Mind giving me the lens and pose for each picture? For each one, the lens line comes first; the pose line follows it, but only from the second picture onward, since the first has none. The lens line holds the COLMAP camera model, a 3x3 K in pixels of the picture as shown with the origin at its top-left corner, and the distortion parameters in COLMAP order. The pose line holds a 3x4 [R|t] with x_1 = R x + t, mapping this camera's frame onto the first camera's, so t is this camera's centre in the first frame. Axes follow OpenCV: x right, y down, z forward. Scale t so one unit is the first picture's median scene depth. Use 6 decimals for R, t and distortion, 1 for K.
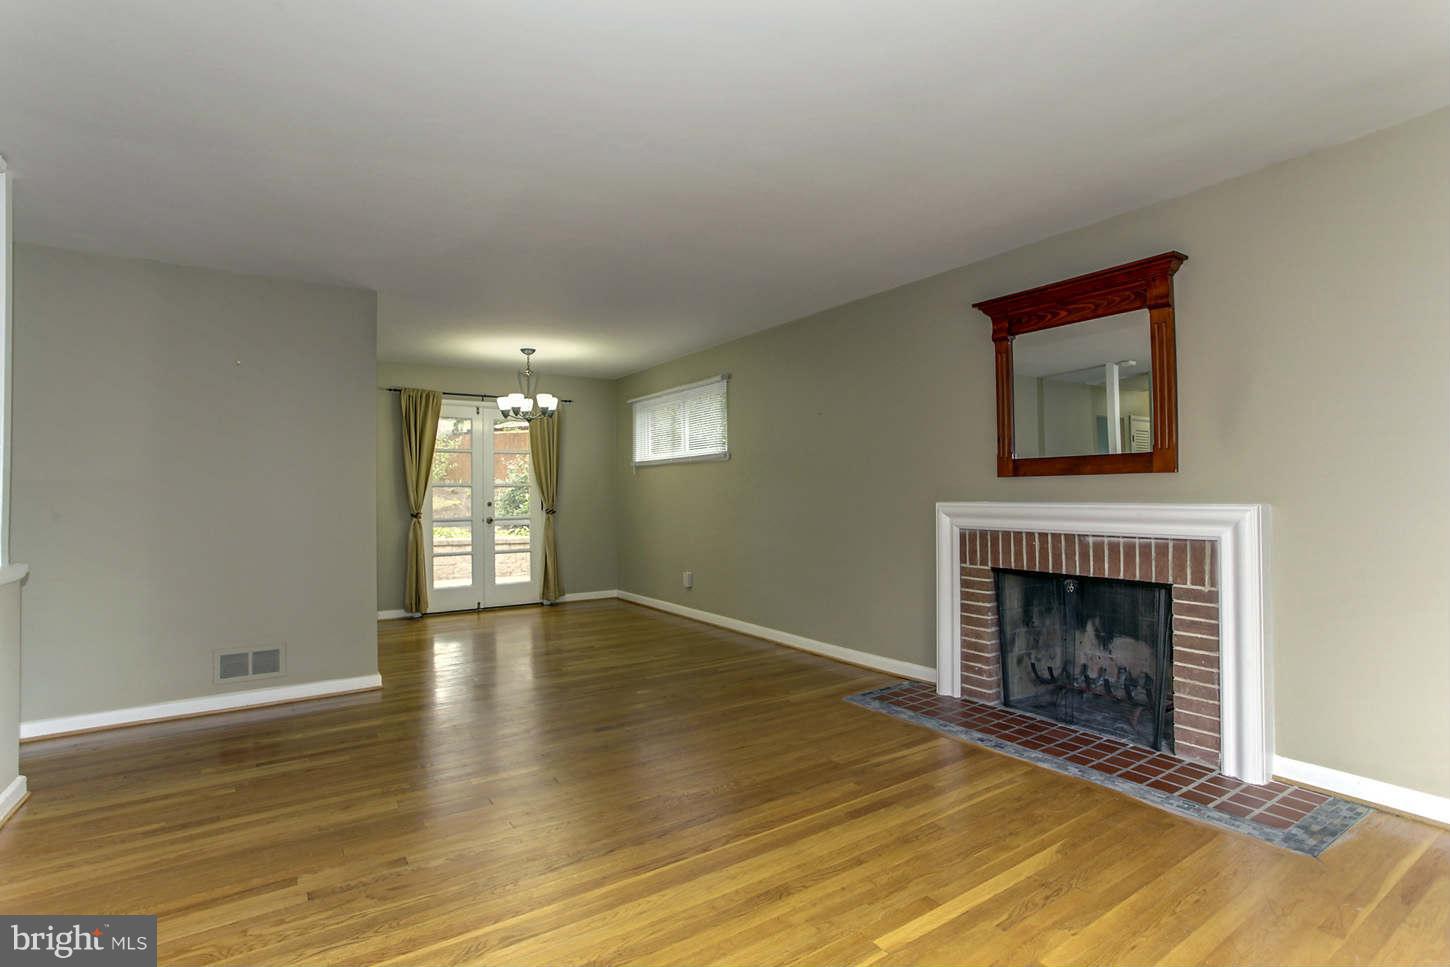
lens RADIAL K [[689.3, 0, 720.7], [0, 689.3, 488.2], [0, 0, 1]] dist [-0.002873, 0.000744]
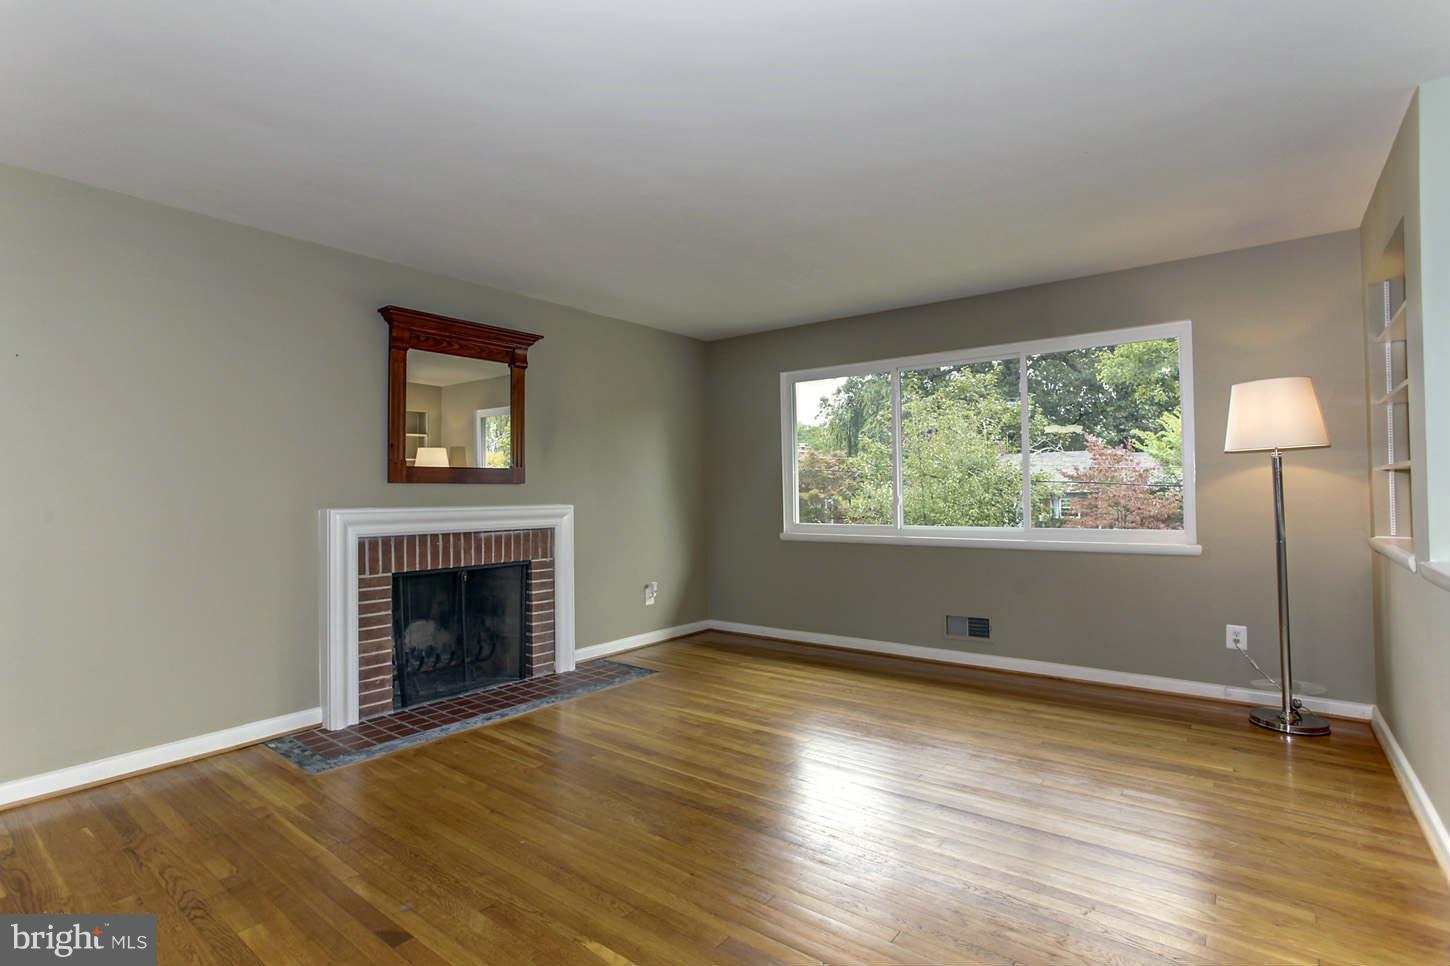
lens RADIAL K [[689.3, 0, 724.3], [0, 689.3, 485.0], [0, 0, 1]] dist [-0.002873, 0.000744]
pose [[-0.289958, 0.025293, 0.956705, -0.766006], [0.004508, 0.999676, -0.025062, 0.016214], [-0.957029, -0.002954, -0.289978, 0.910993]]
